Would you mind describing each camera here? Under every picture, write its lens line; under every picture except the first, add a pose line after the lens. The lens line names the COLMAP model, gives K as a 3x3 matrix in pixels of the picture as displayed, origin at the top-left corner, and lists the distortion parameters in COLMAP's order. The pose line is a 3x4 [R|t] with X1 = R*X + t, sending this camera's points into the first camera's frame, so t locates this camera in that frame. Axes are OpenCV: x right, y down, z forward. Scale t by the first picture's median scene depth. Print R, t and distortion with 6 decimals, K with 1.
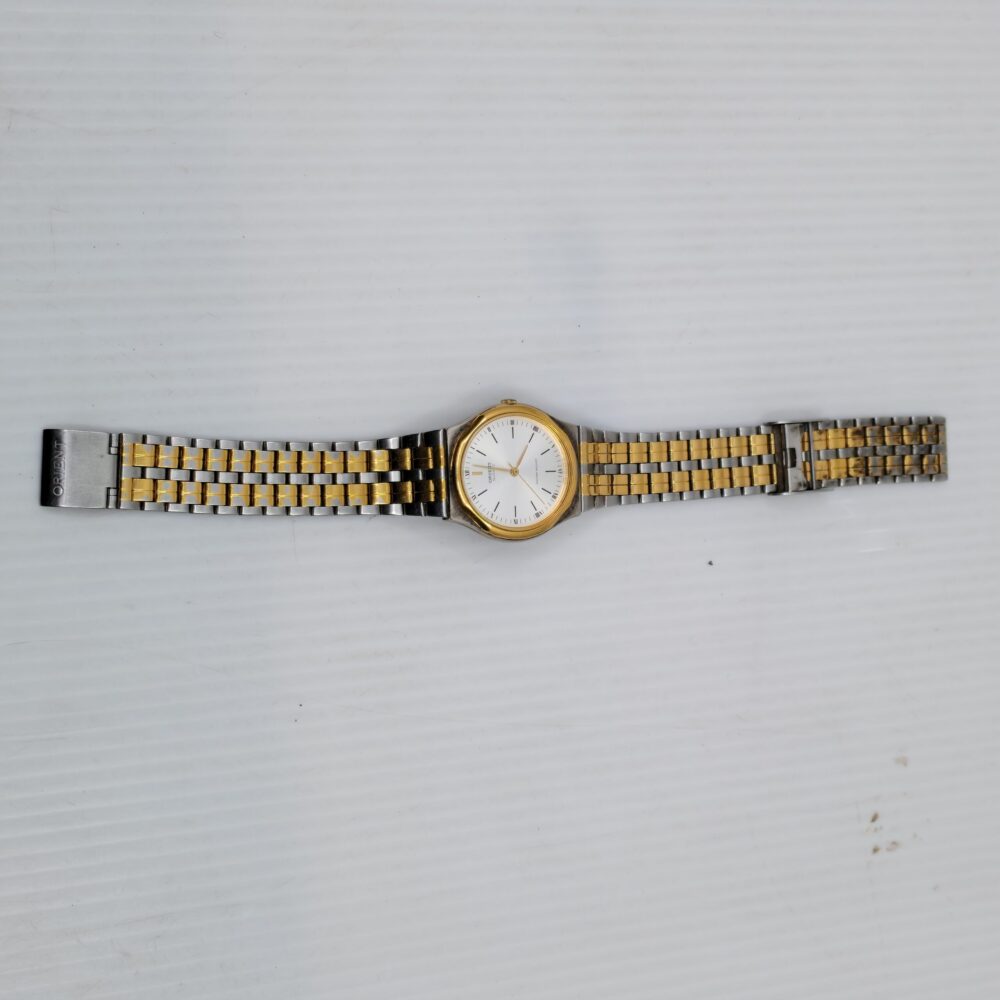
lens RADIAL K [[1660.3, 0, 500.0], [0, 1660.3, 500.0], [0, 0, 1]] dist [-0.004675, -0.164674]
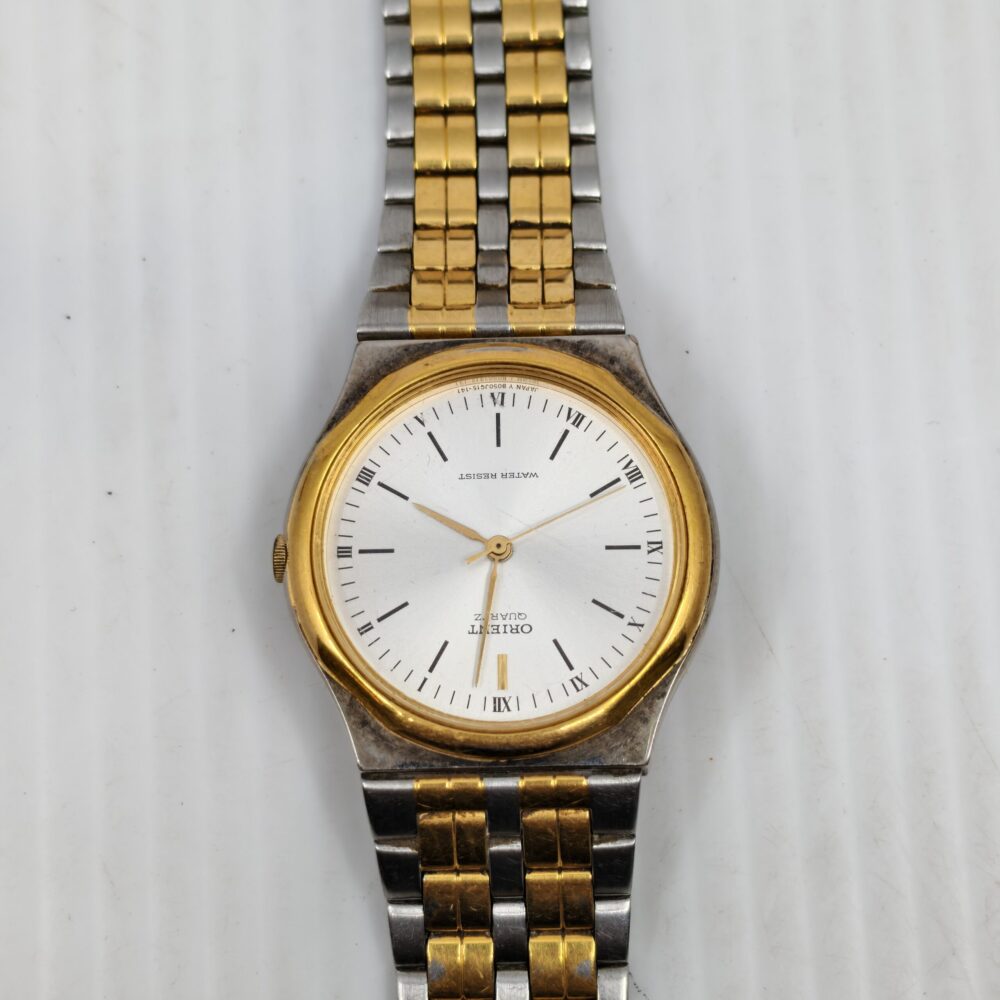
lens RADIAL K [[1660.3, 0, 500.0], [0, 1660.3, 500.0], [0, 0, 1]] dist [-0.004675, -0.164674]
pose [[0.008713, -0.986909, -0.161040, 0.068423], [0.999793, 0.011563, -0.016765, -0.011367], [0.018407, -0.160860, 0.986806, 0.681926]]
